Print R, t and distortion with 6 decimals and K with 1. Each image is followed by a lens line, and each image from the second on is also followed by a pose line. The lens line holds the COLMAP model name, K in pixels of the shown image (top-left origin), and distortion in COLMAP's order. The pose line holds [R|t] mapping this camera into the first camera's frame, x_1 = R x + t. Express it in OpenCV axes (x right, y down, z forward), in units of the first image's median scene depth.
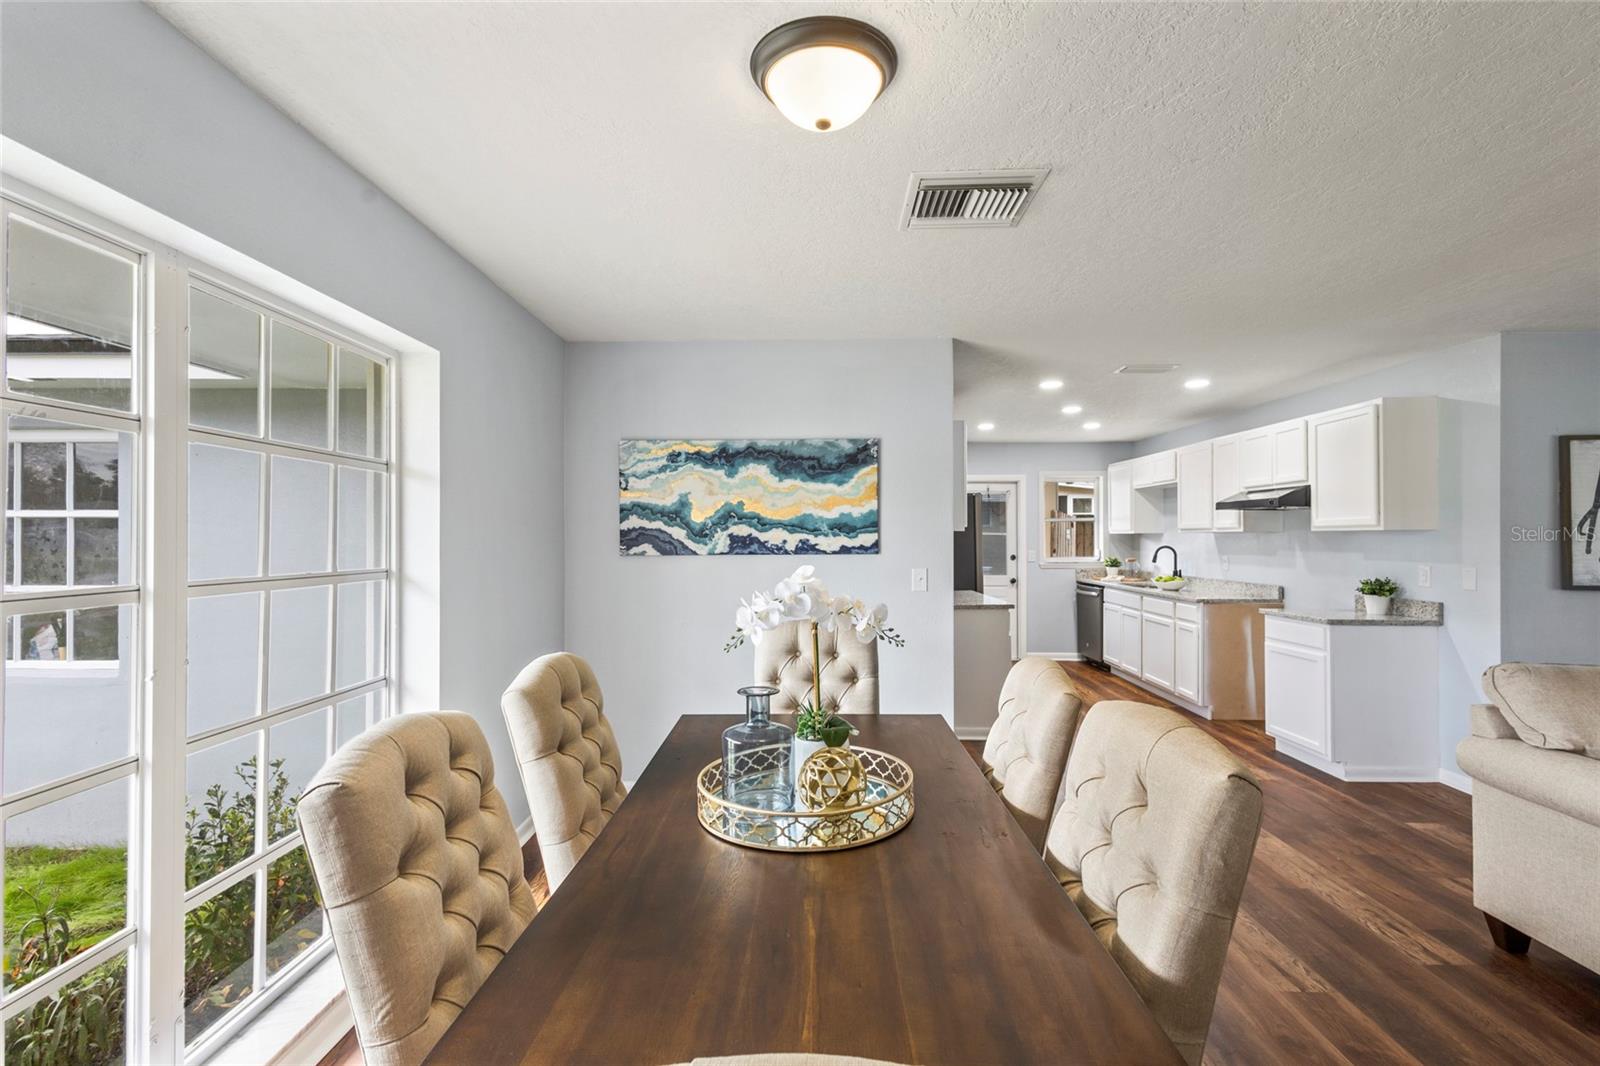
lens RADIAL K [[740.5, 0, 798.3], [0, 740.5, 535.4], [0, 0, 1]] dist [0.009298, 0.000270]
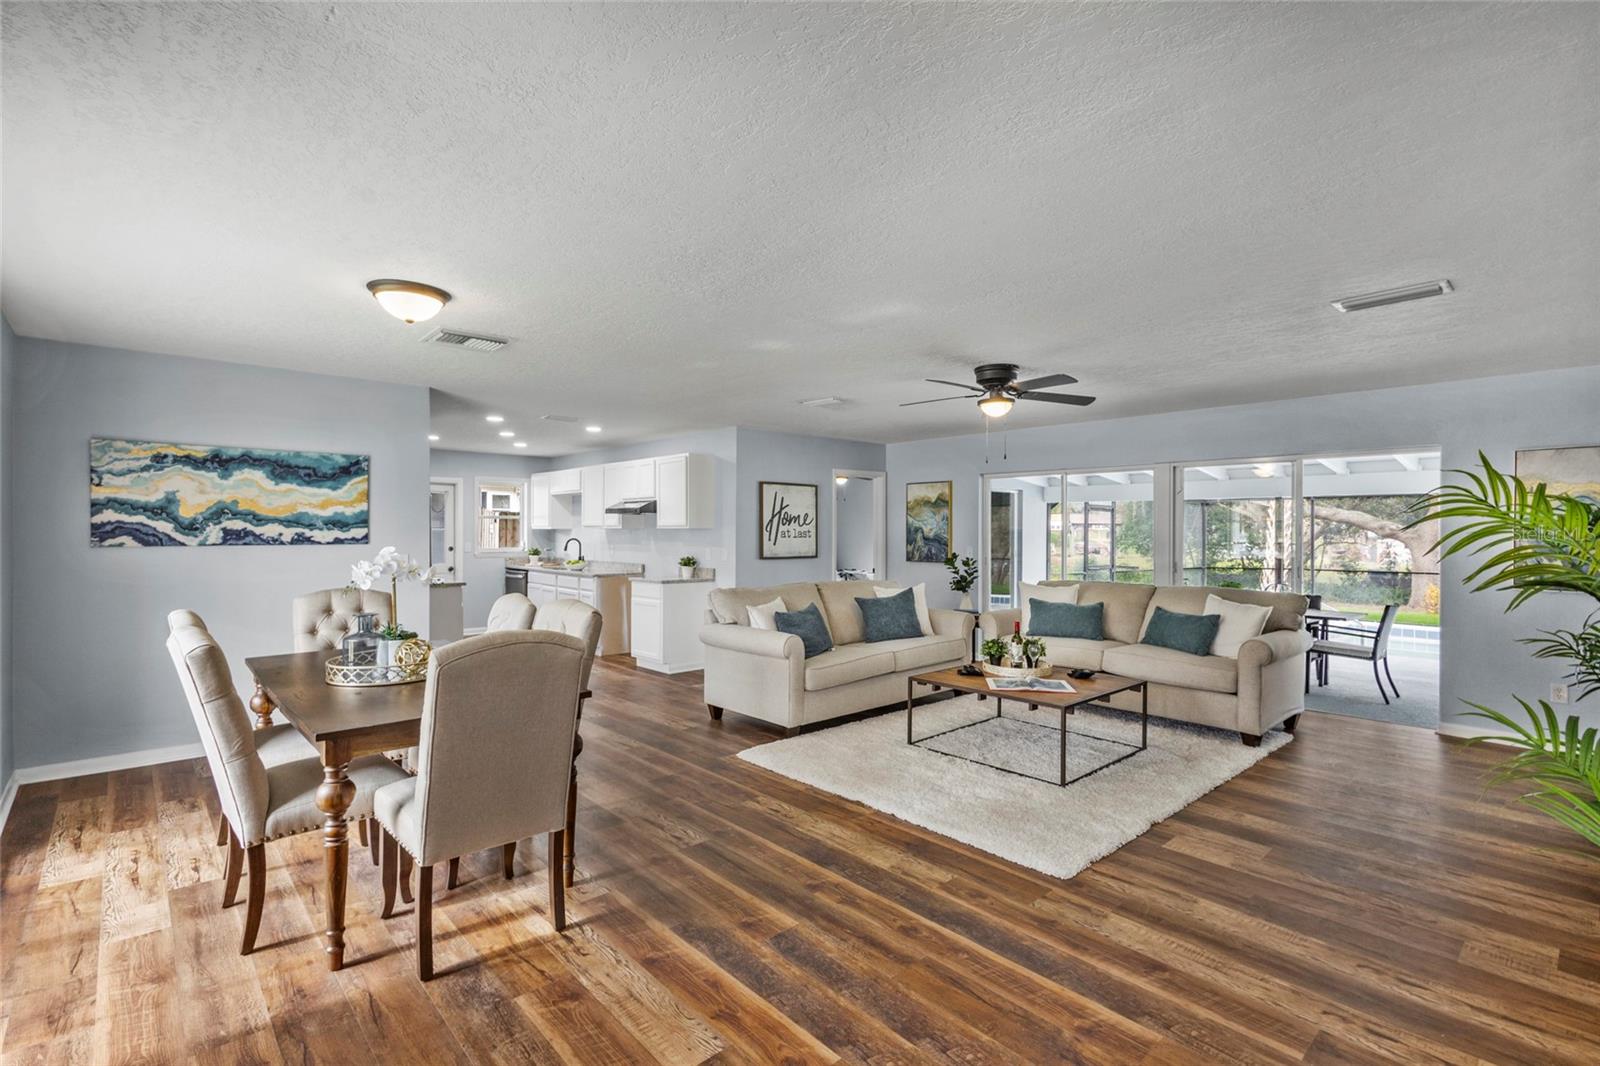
lens RADIAL K [[740.5, 0, 798.3], [0, 740.5, 535.4], [0, 0, 1]] dist [0.009298, 0.000270]
pose [[0.729467, 0.000948, 0.684015, -0.233850], [-0.006420, 0.999964, 0.005461, -0.002092], [-0.683985, -0.008375, 0.729448, -0.476775]]
